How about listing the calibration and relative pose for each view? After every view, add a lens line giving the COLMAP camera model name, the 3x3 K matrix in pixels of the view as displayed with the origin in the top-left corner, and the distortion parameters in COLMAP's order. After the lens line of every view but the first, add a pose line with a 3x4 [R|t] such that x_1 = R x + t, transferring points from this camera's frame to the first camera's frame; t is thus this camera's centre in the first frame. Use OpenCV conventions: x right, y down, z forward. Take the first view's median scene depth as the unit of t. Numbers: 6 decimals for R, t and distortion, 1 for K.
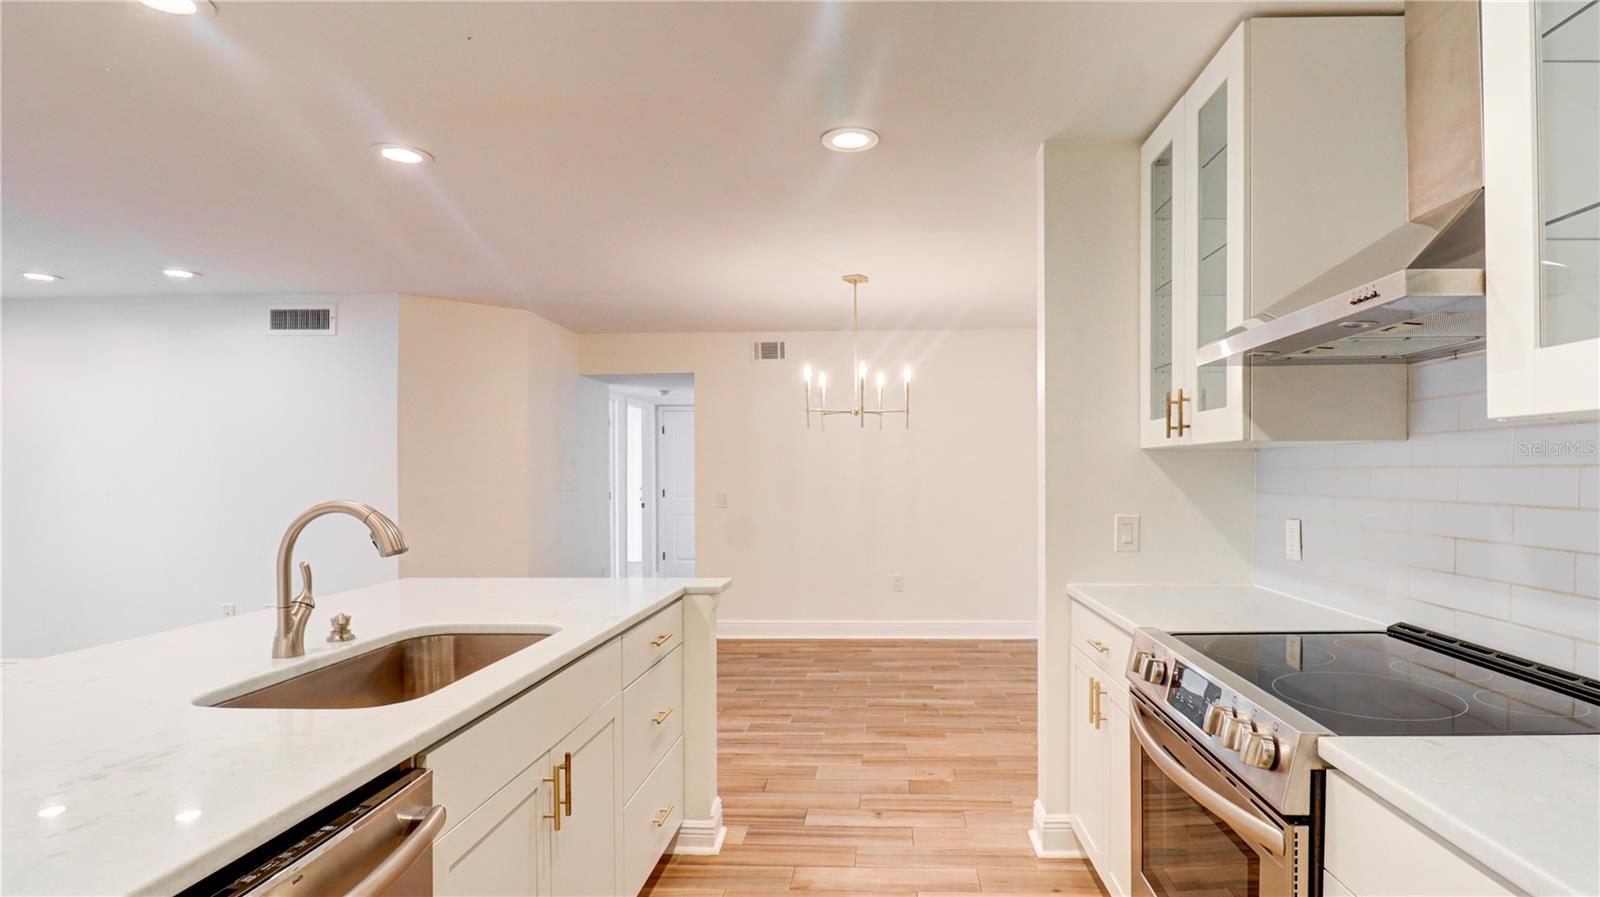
lens RADIAL K [[763.1, 0, 858.5], [0, 763.1, 467.3], [0, 0, 1]] dist [-0.003015, -0.009902]
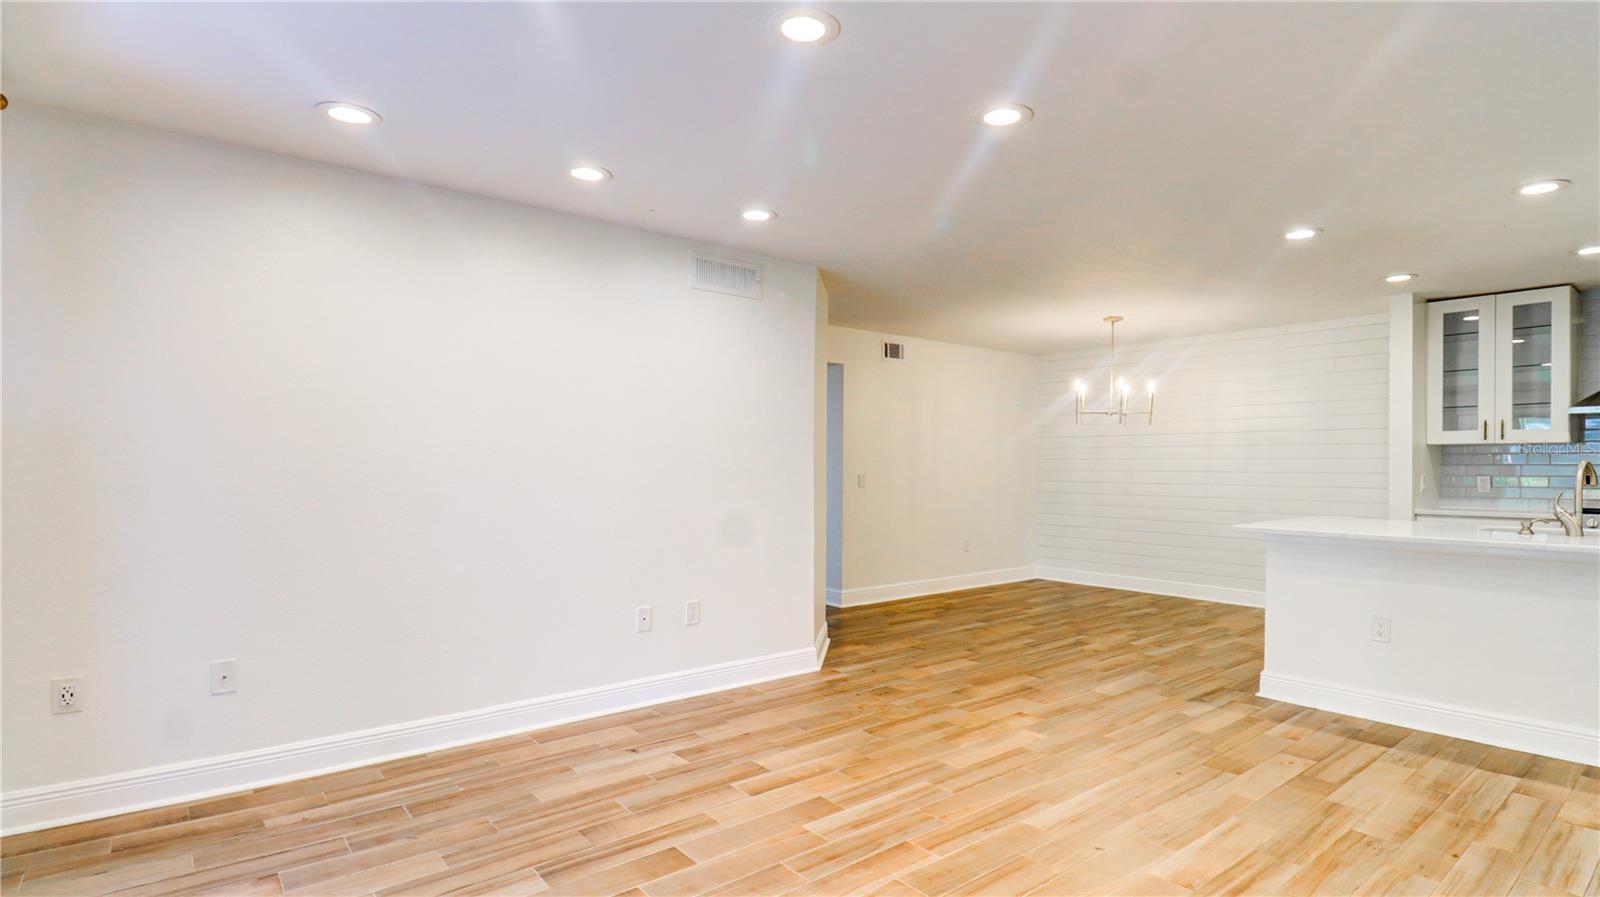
lens RADIAL K [[779.9, 0, 798.4], [0, 779.9, 472.8], [0, 0, 1]] dist [-0.005532, -0.007249]
pose [[0.769039, -0.000572, 0.639202, -1.263844], [-0.007686, 0.999919, 0.010142, 0.025929], [-0.639156, -0.012712, 0.768972, 0.247741]]
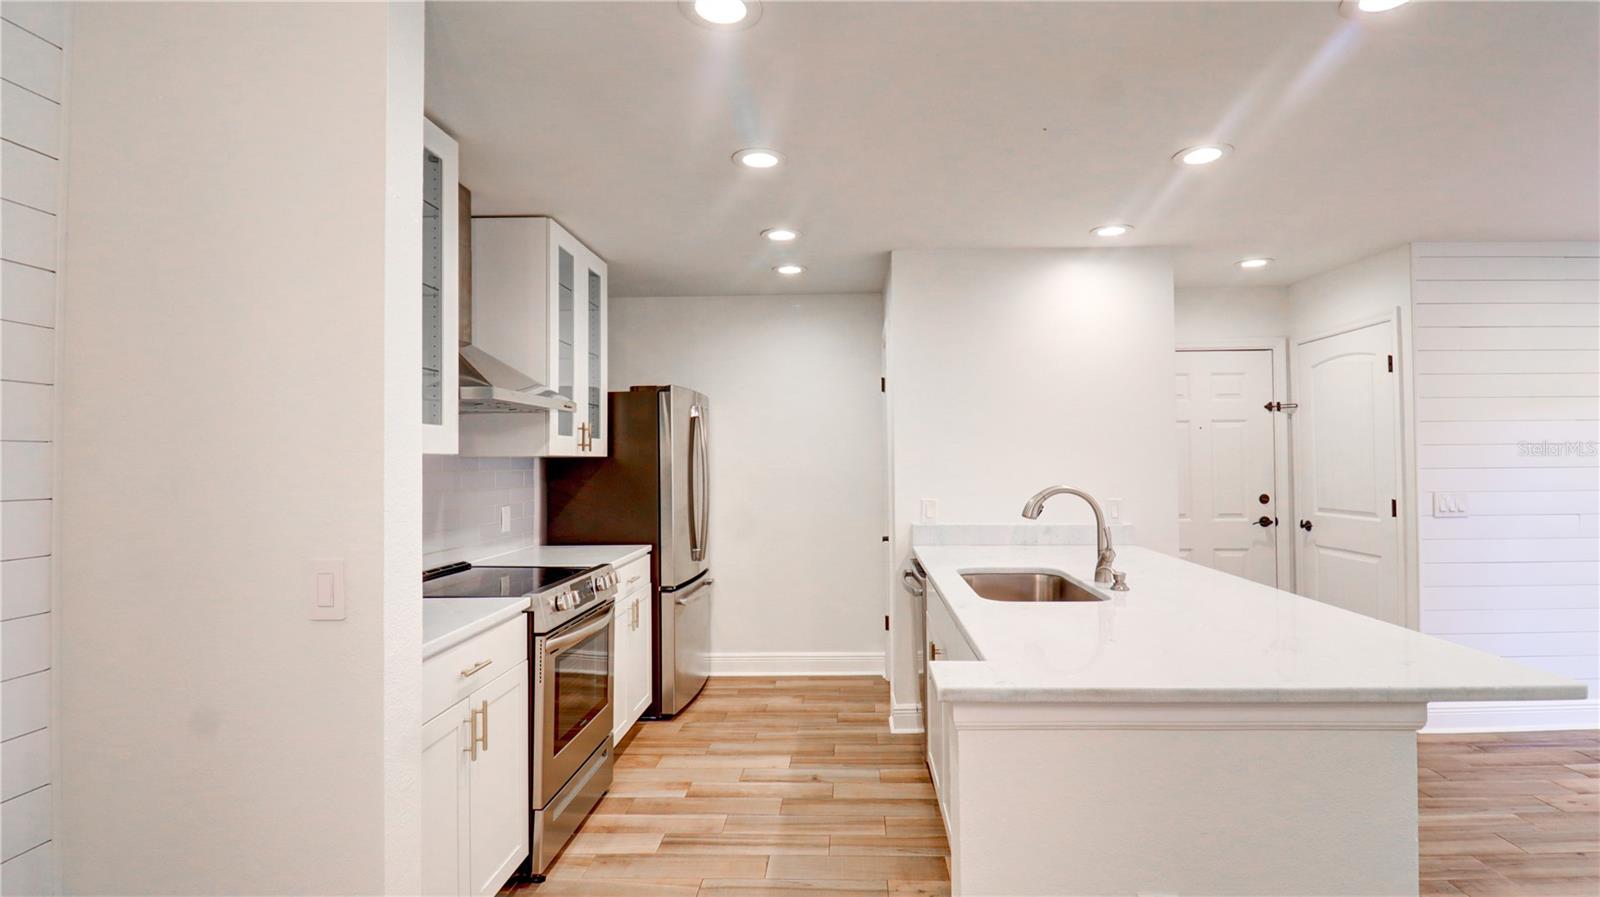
lens RADIAL K [[763.1, 0, 836.2], [0, 763.1, 438.8], [0, 0, 1]] dist [-0.003015, -0.009902]
pose [[-0.999762, 0.012657, -0.017779, -0.056027], [0.013218, 0.999407, -0.031805, -0.004096], [0.017365, -0.032033, -0.999336, 0.896781]]
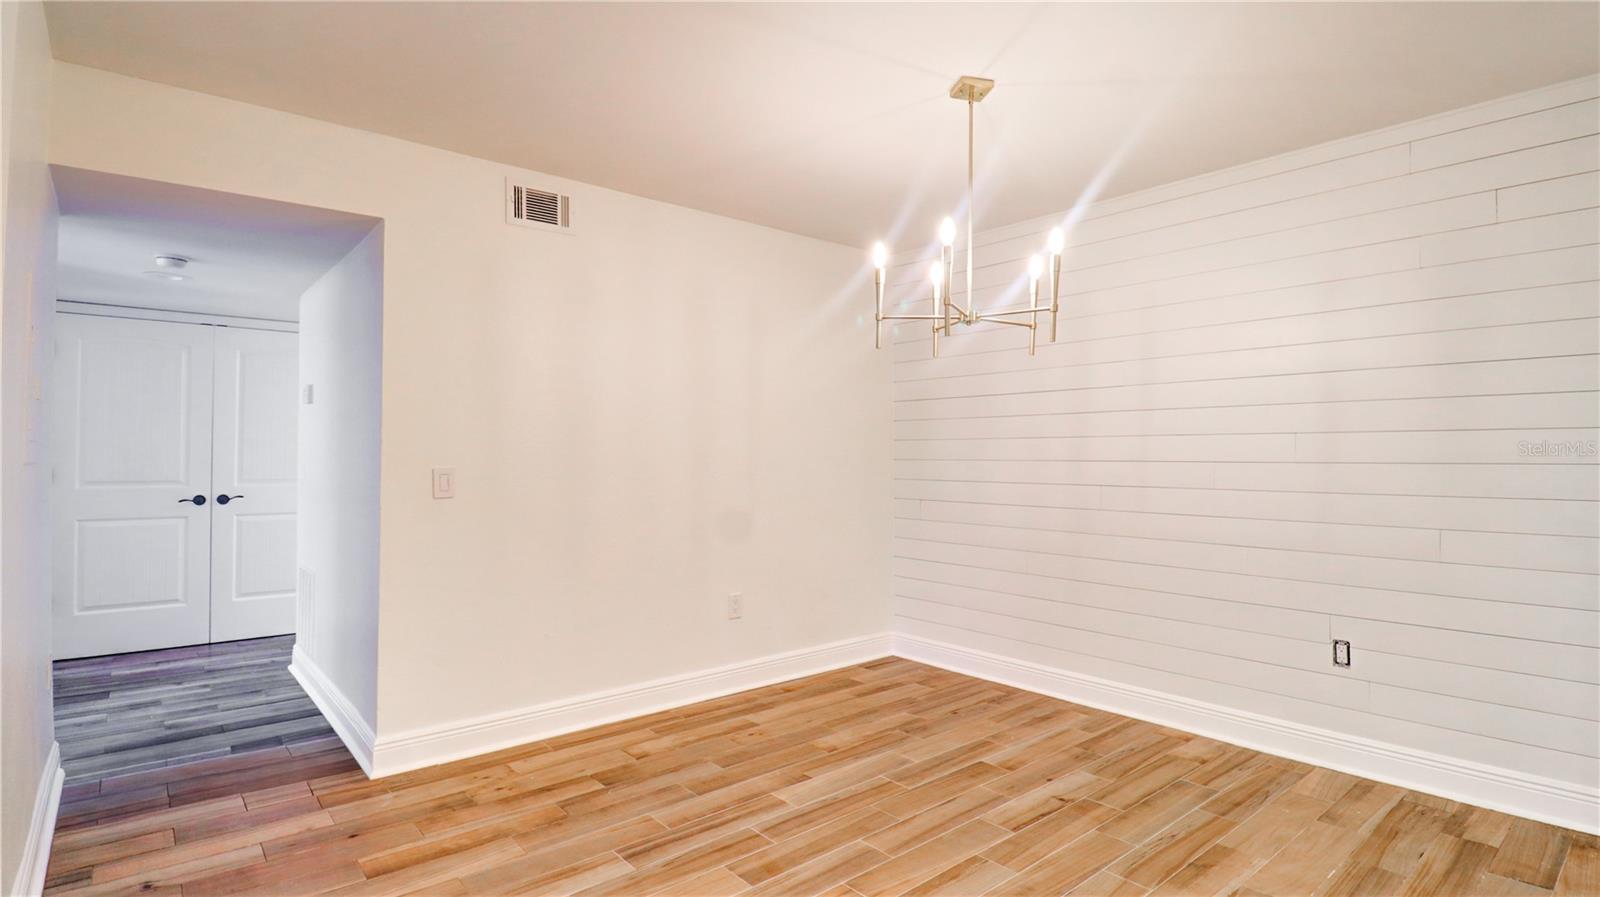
lens RADIAL K [[763.1, 0, 805.3], [0, 763.1, 442.4], [0, 0, 1]] dist [-0.003015, -0.009902]
pose [[0.740479, 0.016361, 0.671880, -0.441457], [-0.007013, 0.999837, -0.016618, 0.029149], [-0.672043, 0.007594, 0.740473, 0.613255]]
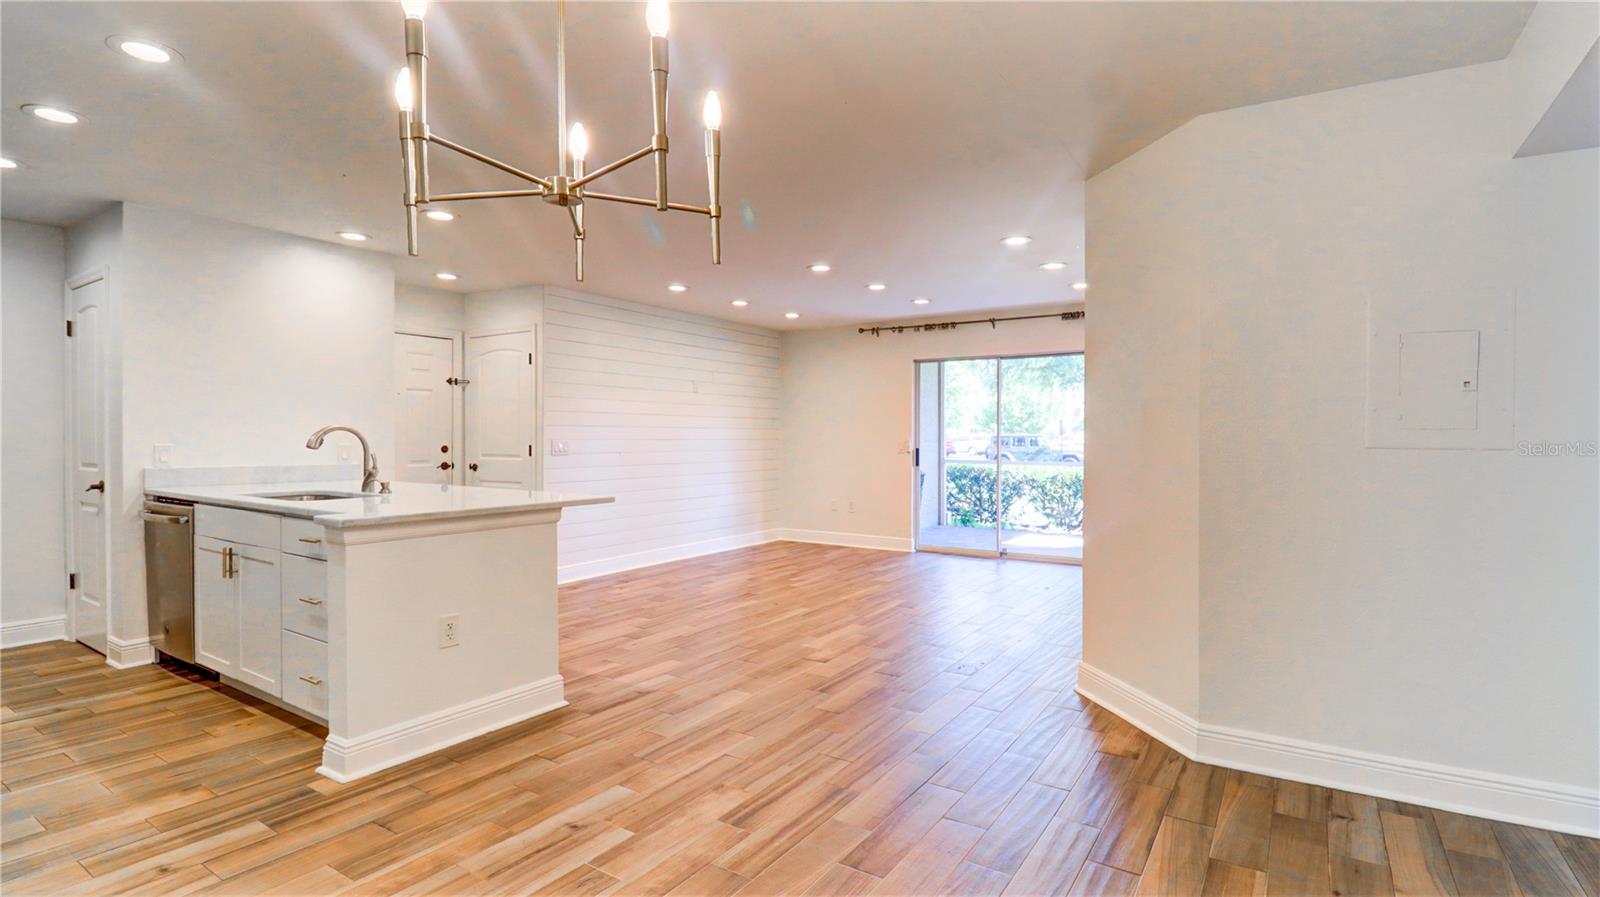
lens RADIAL K [[763.1, 0, 819.2], [0, 763.1, 435.7], [0, 0, 1]] dist [-0.003015, -0.009902]
pose [[-0.504067, 0.003758, -0.863656, 0.199850], [0.004003, 0.999990, 0.002015, 0.026687], [0.863655, -0.002442, -0.504077, 1.162968]]
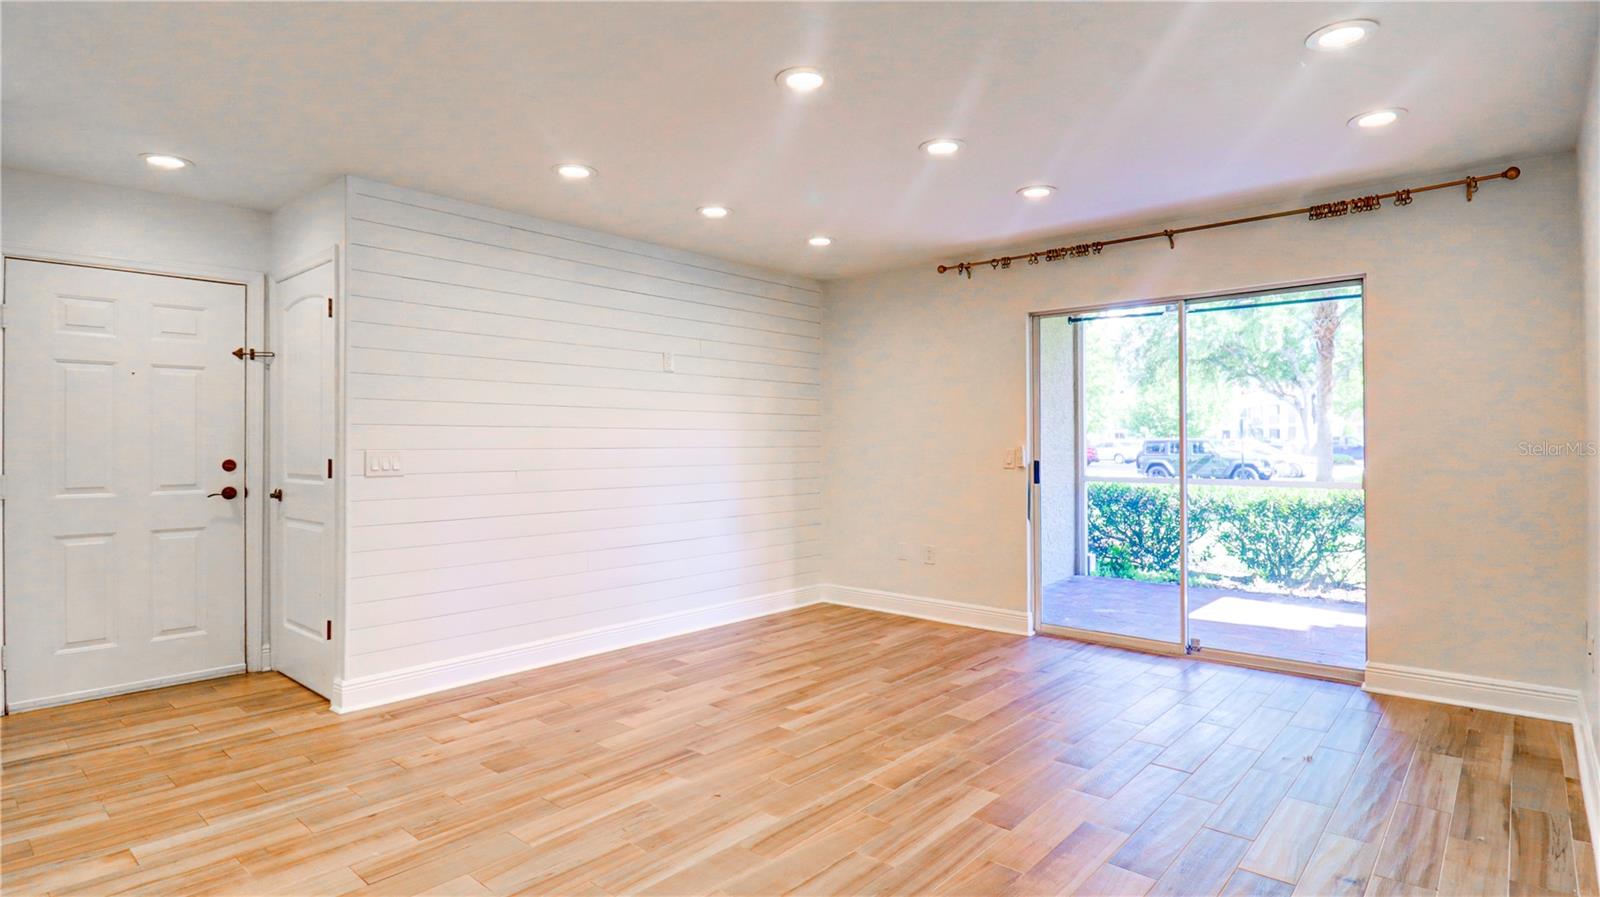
lens RADIAL K [[808.1, 0, 831.5], [0, 808.1, 431.9], [0, 0, 1]] dist [-0.008101, -0.004825]
pose [[-0.621978, -0.003324, -0.783028, -0.361754], [0.008500, 0.999903, -0.010996, 0.029643], [0.782988, -0.013496, -0.621890, 0.952049]]
